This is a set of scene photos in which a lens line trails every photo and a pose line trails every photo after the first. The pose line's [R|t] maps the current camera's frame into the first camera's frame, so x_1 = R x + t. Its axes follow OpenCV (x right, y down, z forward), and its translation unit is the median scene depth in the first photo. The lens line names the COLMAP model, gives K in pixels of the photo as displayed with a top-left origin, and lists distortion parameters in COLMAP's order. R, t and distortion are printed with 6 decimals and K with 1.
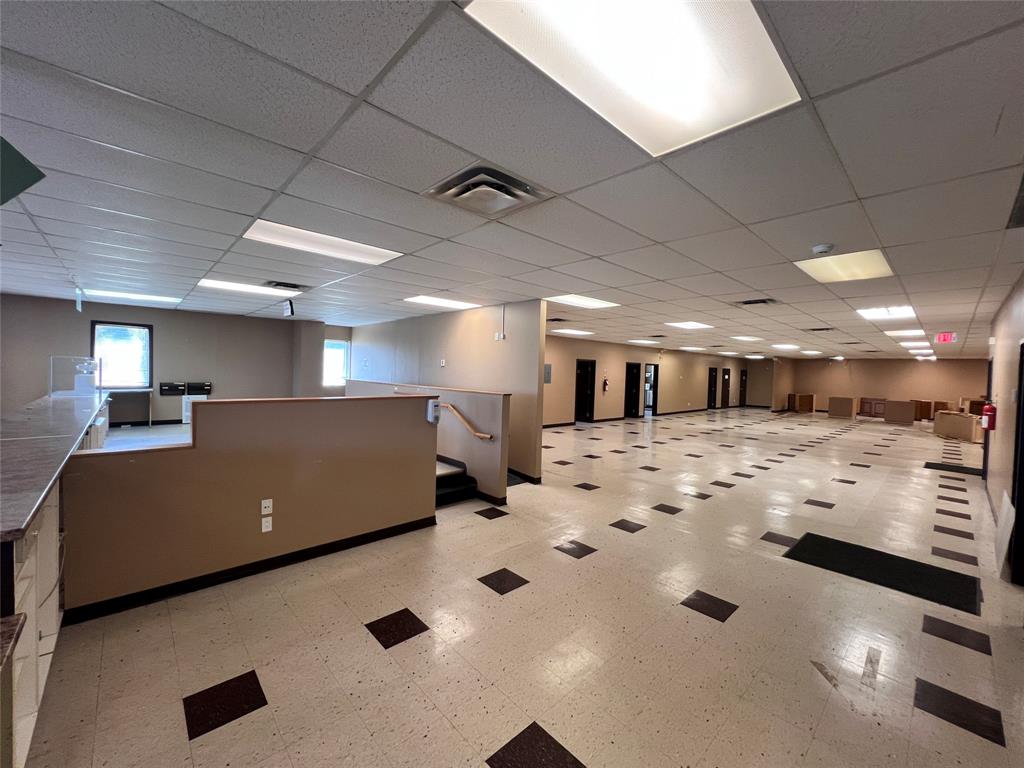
lens RADIAL K [[410.3, 0, 511.6], [0, 410.3, 377.9], [0, 0, 1]] dist [0.000991, 0.000141]
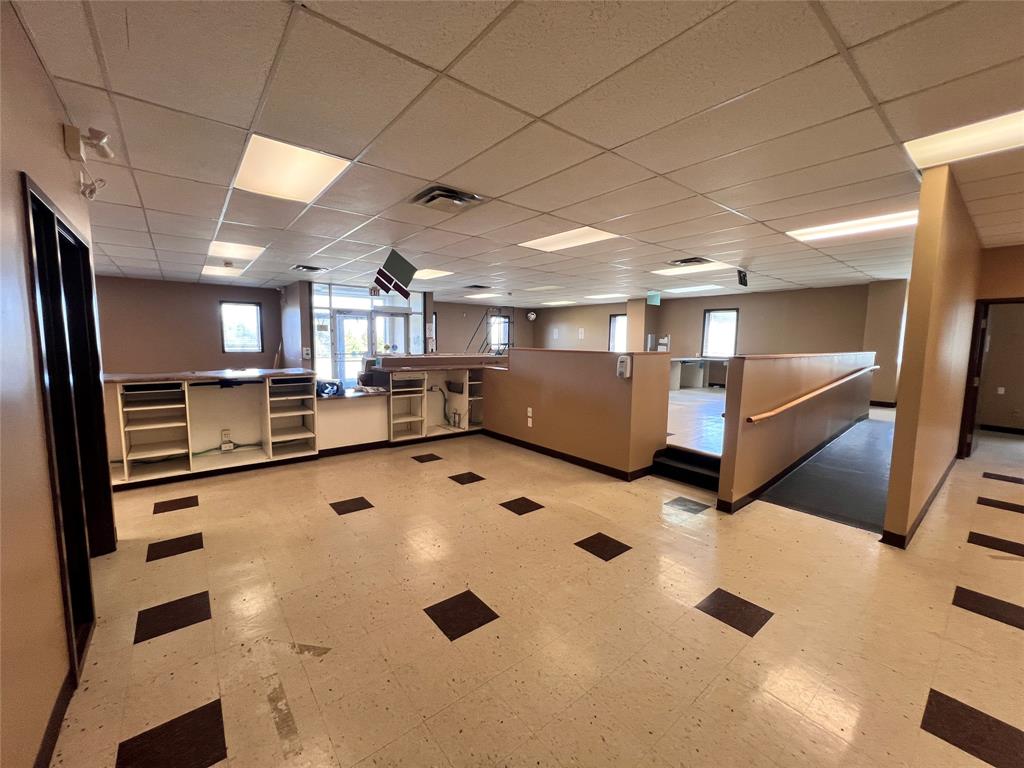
lens RADIAL K [[410.9, 0, 512.0], [0, 410.9, 384.0], [0, 0, 1]] dist [0.000333, 0.000015]
pose [[-0.070646, 0.077092, -0.994518, 1.056710], [-0.032377, 0.996306, 0.079531, 0.062529], [0.996976, 0.037818, -0.067889, 0.999464]]
